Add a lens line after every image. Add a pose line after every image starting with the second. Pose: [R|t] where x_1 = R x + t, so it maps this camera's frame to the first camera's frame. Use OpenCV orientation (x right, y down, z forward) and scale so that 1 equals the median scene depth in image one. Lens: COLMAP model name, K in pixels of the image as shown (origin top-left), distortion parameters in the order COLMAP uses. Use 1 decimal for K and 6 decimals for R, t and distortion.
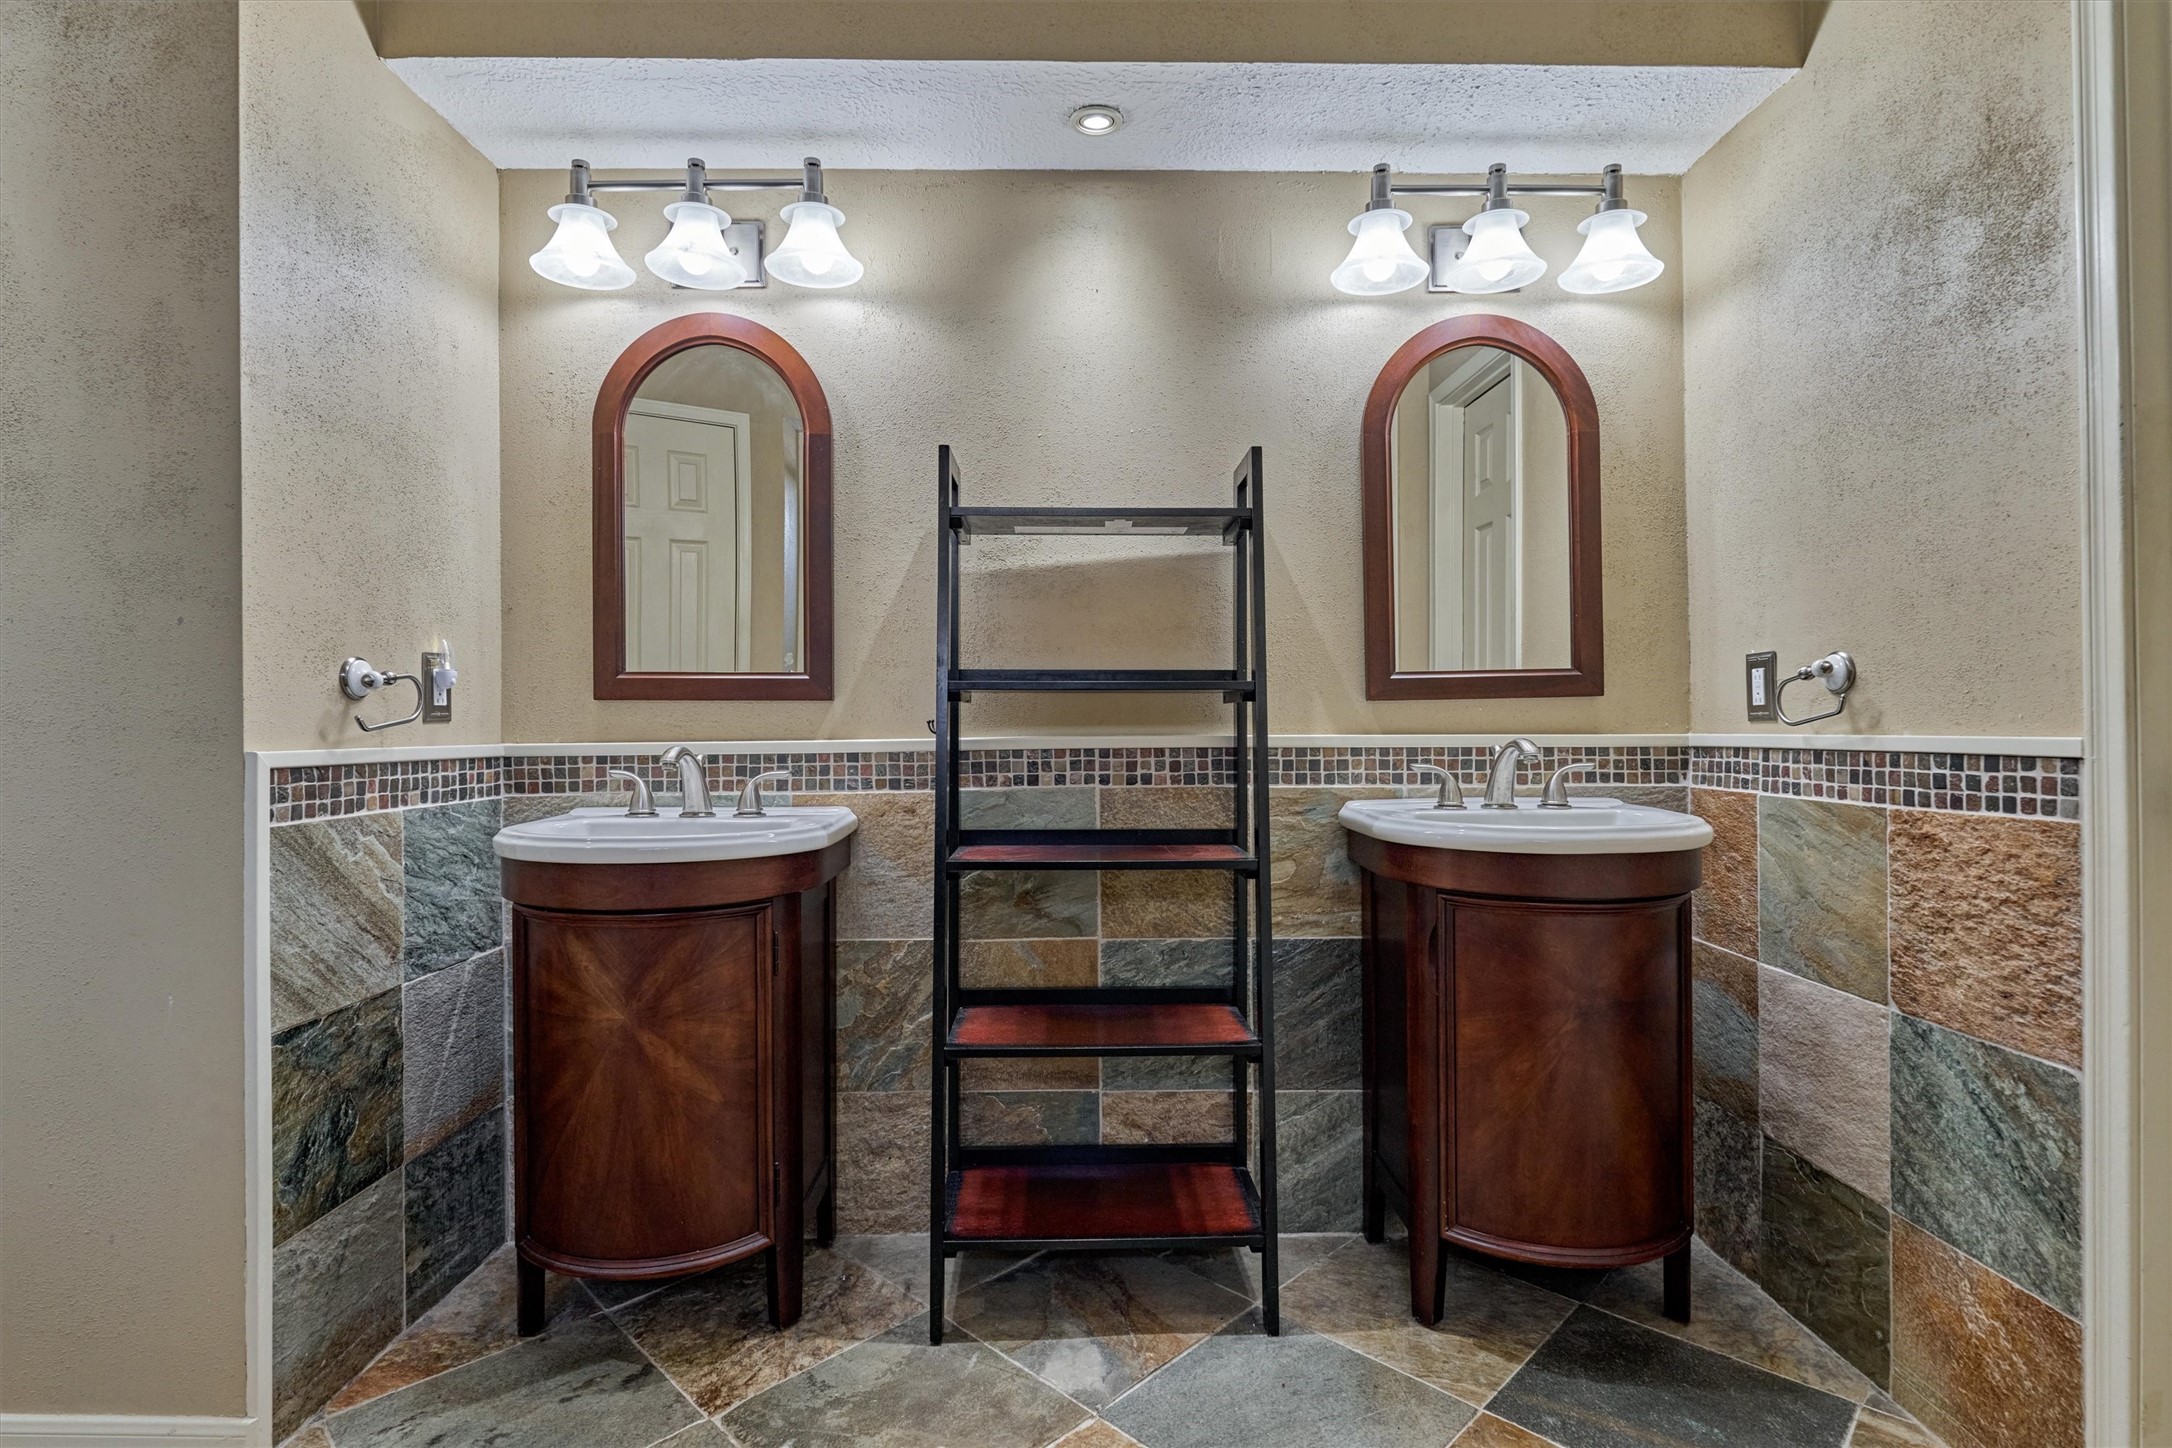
lens RADIAL K [[1032.8, 0, 1083.6], [0, 1032.8, 718.8], [0, 0, 1]] dist [-0.006667, -0.000333]
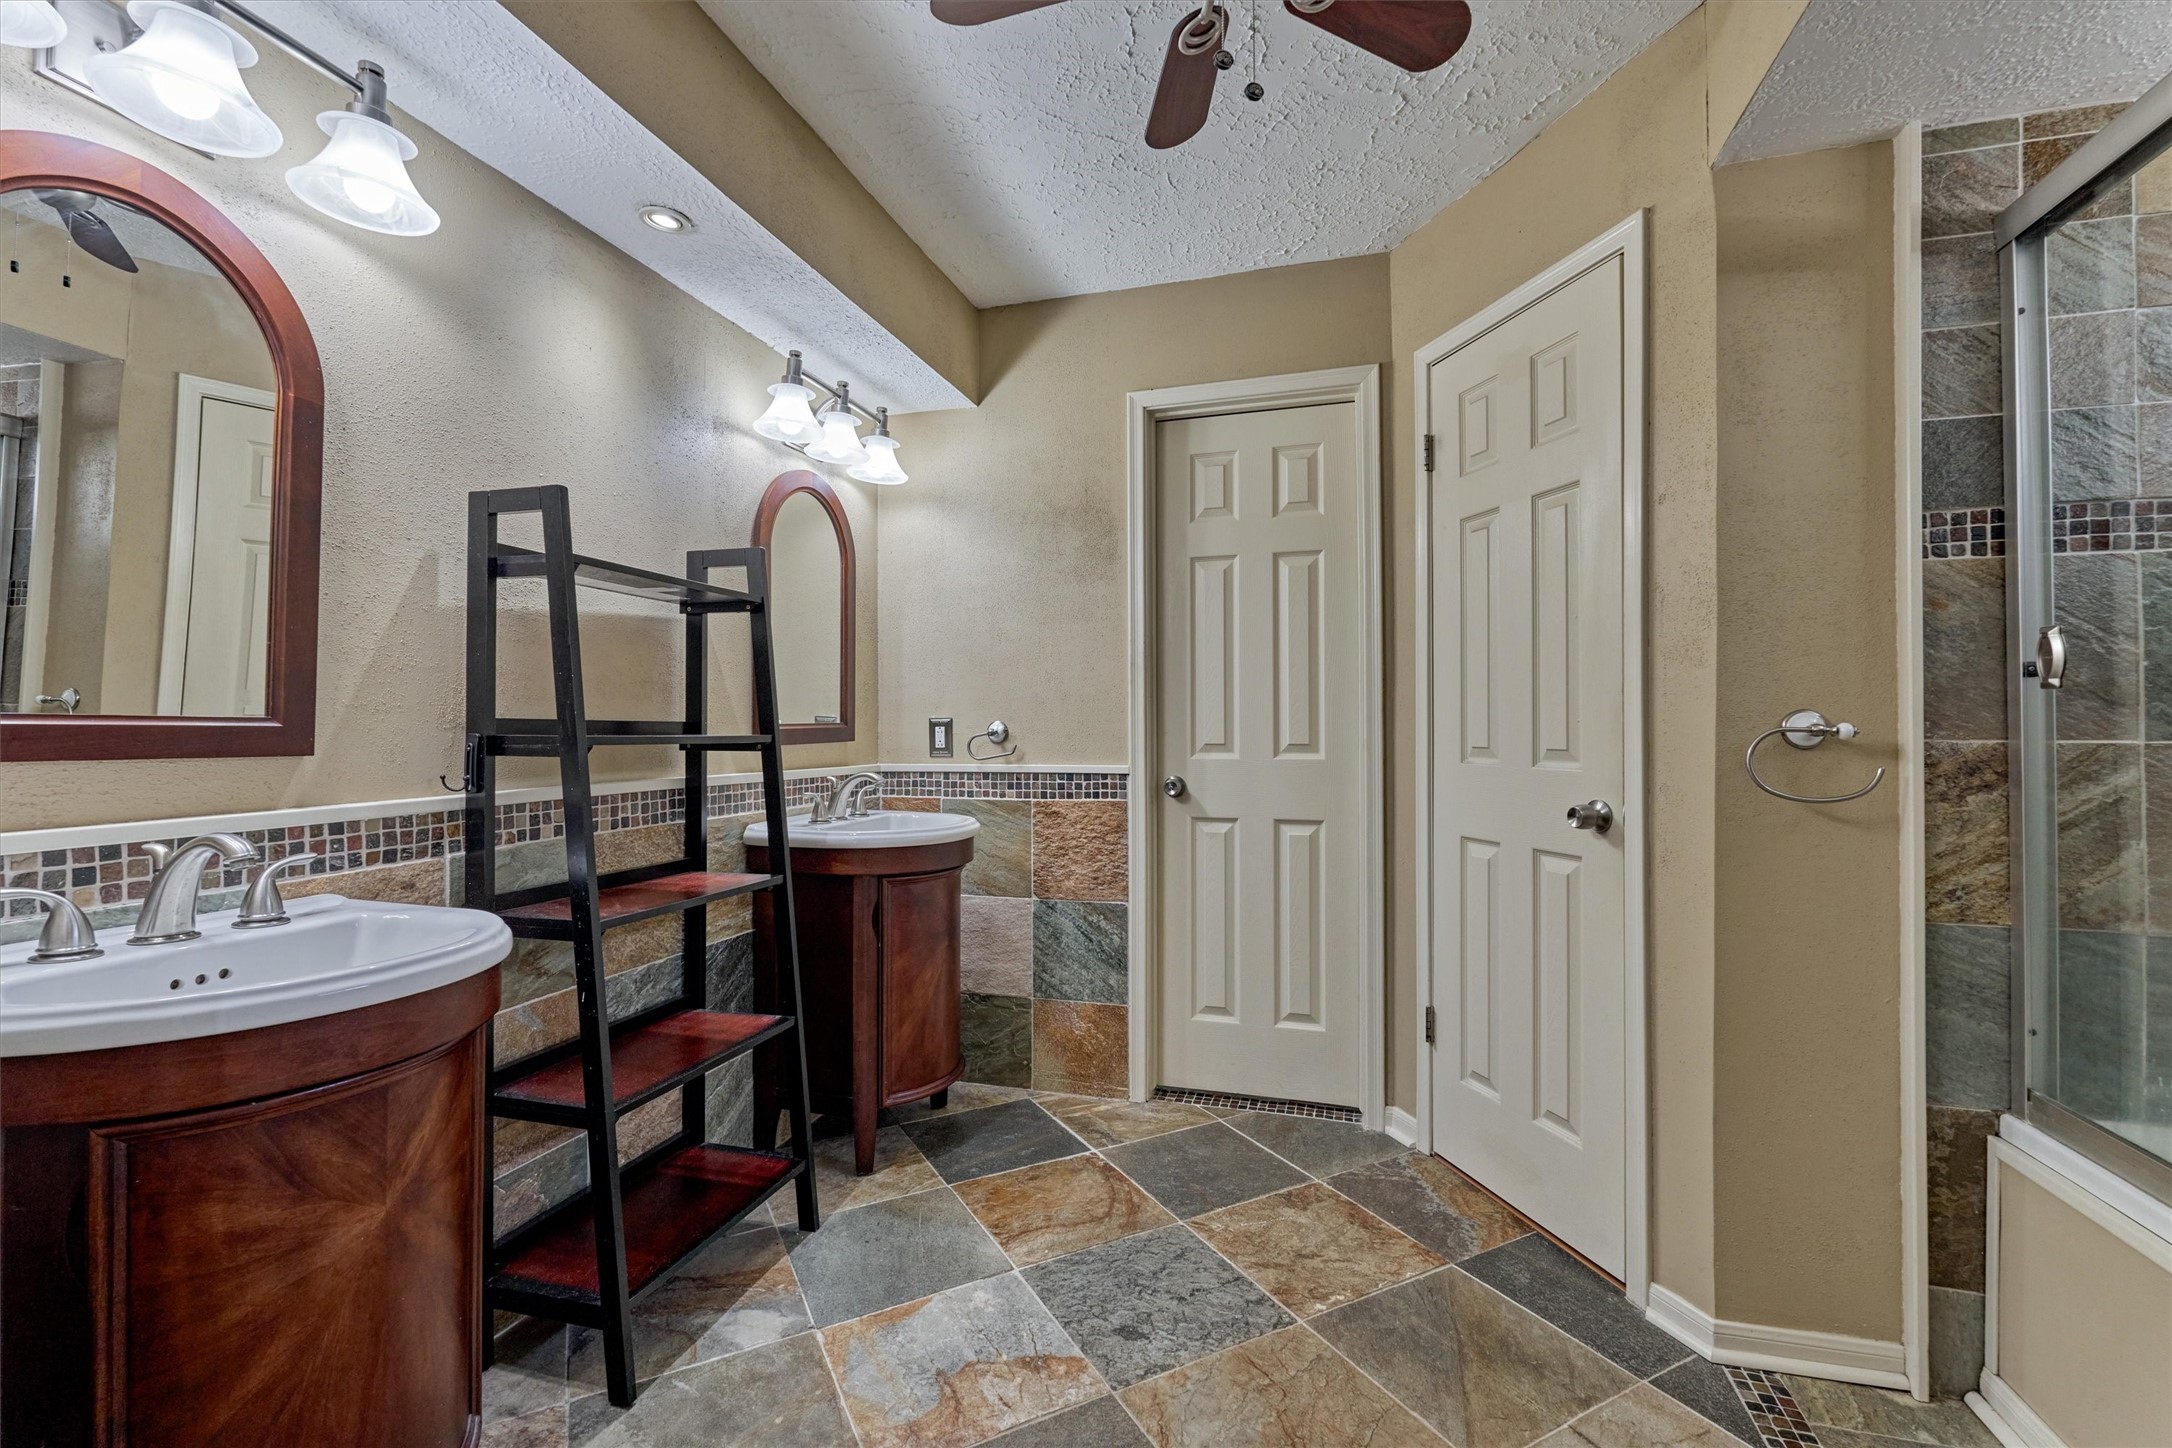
lens RADIAL K [[920.7, 0, 1083.5], [0, 920.7, 724.2], [0, 0, 1]] dist [-0.002677, -0.000204]
pose [[0.311875, 0.010029, 0.950070, -0.776516], [-0.004694, 0.999948, -0.009015, -0.040878], [-0.950111, -0.001648, 0.311906, 0.280106]]
